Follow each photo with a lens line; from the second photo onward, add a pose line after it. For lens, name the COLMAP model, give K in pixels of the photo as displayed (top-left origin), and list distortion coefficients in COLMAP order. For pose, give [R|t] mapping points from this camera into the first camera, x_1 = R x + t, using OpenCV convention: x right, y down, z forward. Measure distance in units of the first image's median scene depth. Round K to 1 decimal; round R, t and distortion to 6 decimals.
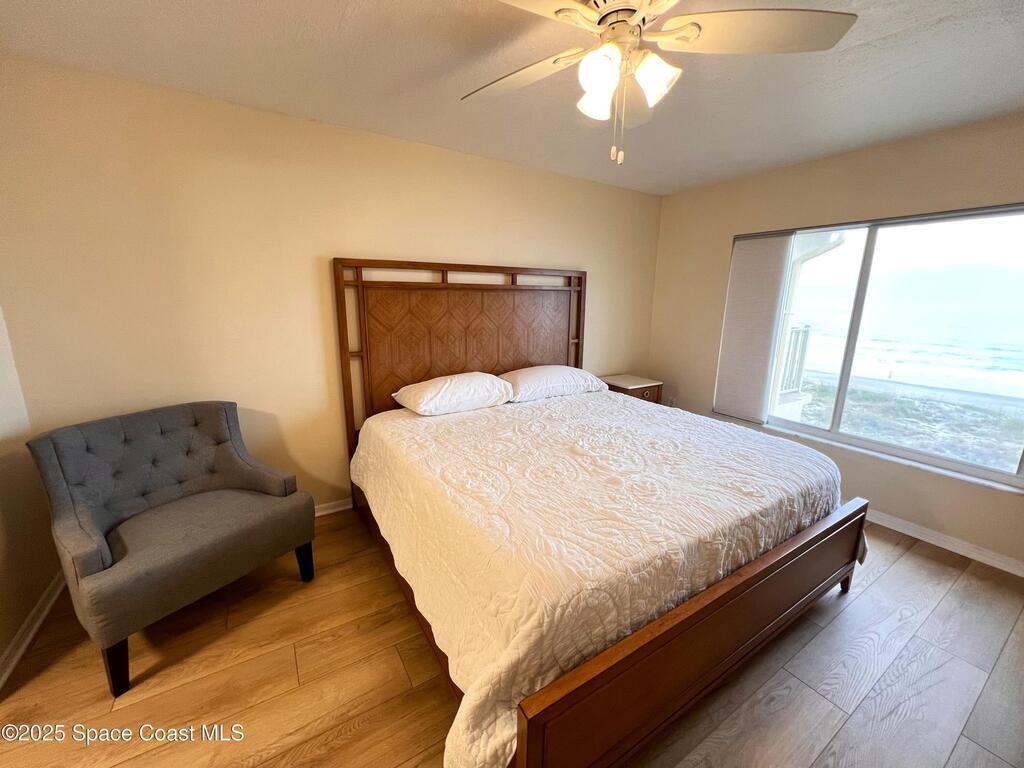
lens RADIAL K [[410.5, 0, 513.9], [0, 410.5, 385.2], [0, 0, 1]] dist [-0.002222, 0.000564]
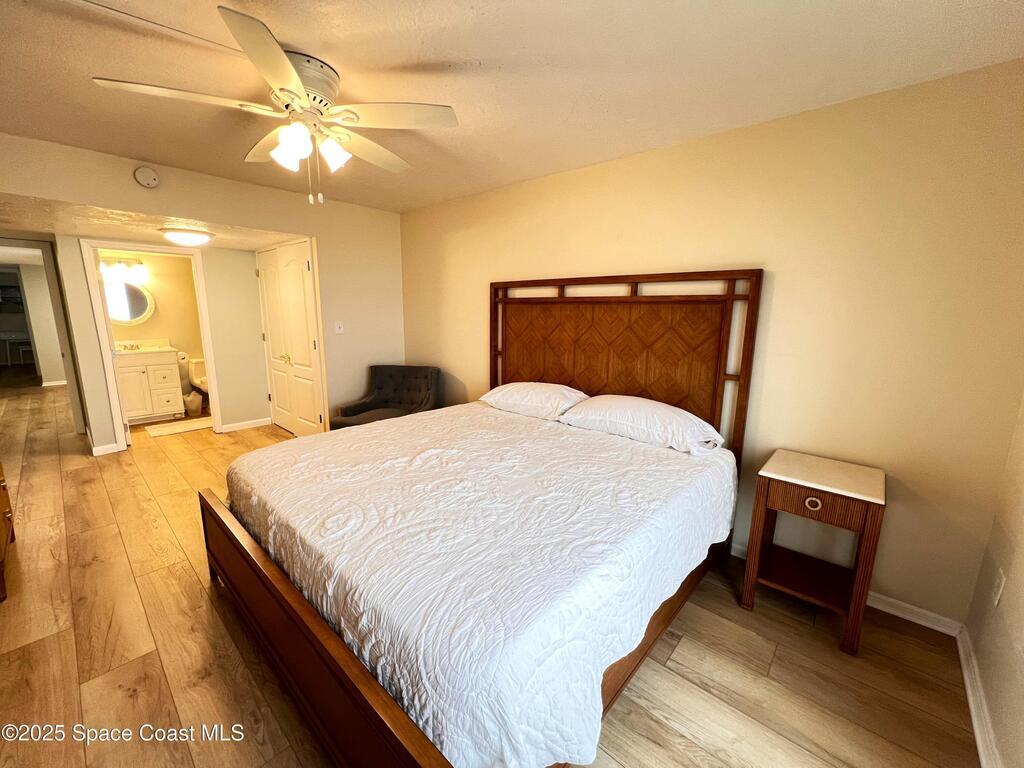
lens RADIAL K [[410.5, 0, 513.9], [0, 410.5, 385.2], [0, 0, 1]] dist [-0.002222, 0.000564]
pose [[0.273544, 0.164274, -0.947728, 0.866073], [-0.213445, 0.971109, 0.106720, -0.120217], [0.937878, 0.173095, 0.300704, 0.630183]]
